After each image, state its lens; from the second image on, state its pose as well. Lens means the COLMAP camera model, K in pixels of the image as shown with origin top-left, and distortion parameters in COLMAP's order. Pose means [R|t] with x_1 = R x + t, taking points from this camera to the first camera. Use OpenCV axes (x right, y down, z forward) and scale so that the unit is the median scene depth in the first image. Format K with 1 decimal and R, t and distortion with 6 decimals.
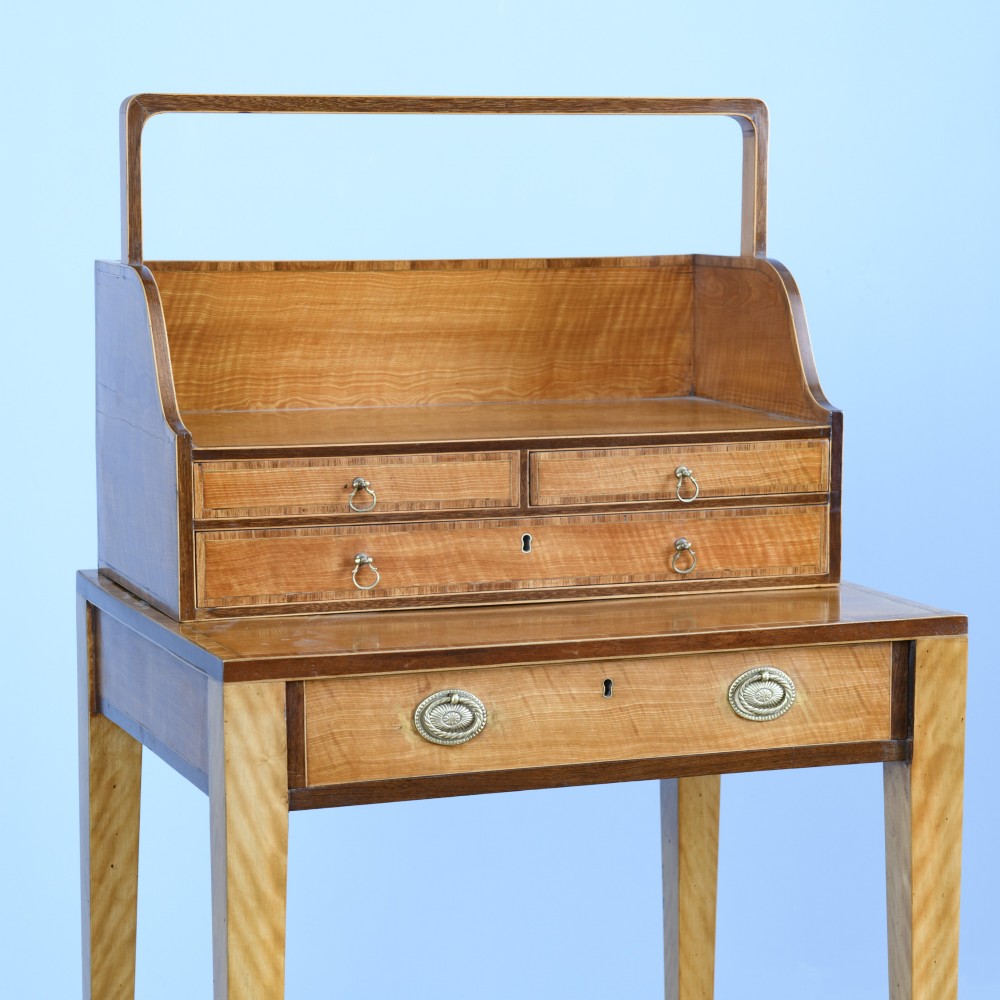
lens RADIAL K [[2912.3, 0, 500.0], [0, 2912.3, 500.0], [0, 0, 1]] dist [0.022937, -1.576932]
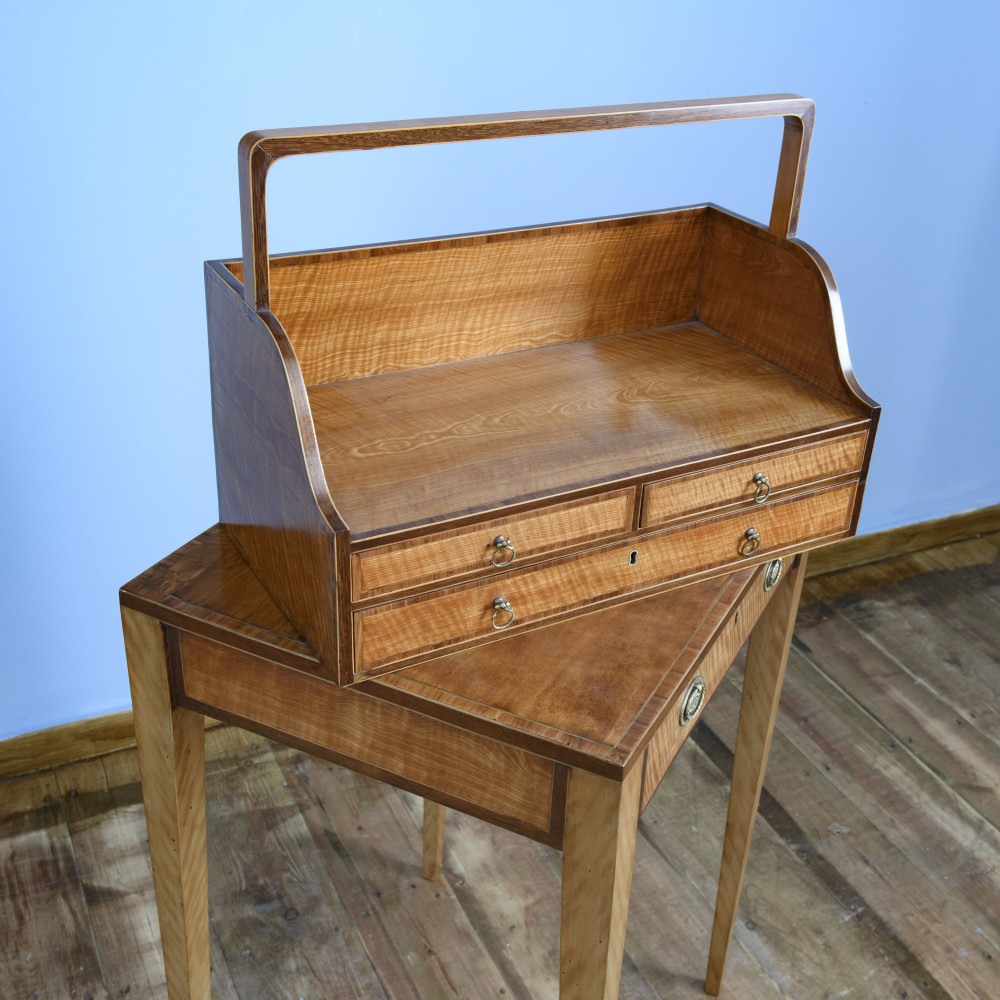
lens RADIAL K [[1299.9, 0, 538.6], [0, 1299.9, 488.3], [0, 0, 1]] dist [-0.013029, -0.033509]
pose [[0.980568, -0.039522, 0.192158, -0.119330], [-0.033382, 0.931599, 0.361951, -0.186212], [-0.193320, -0.361332, 0.912177, 0.551021]]
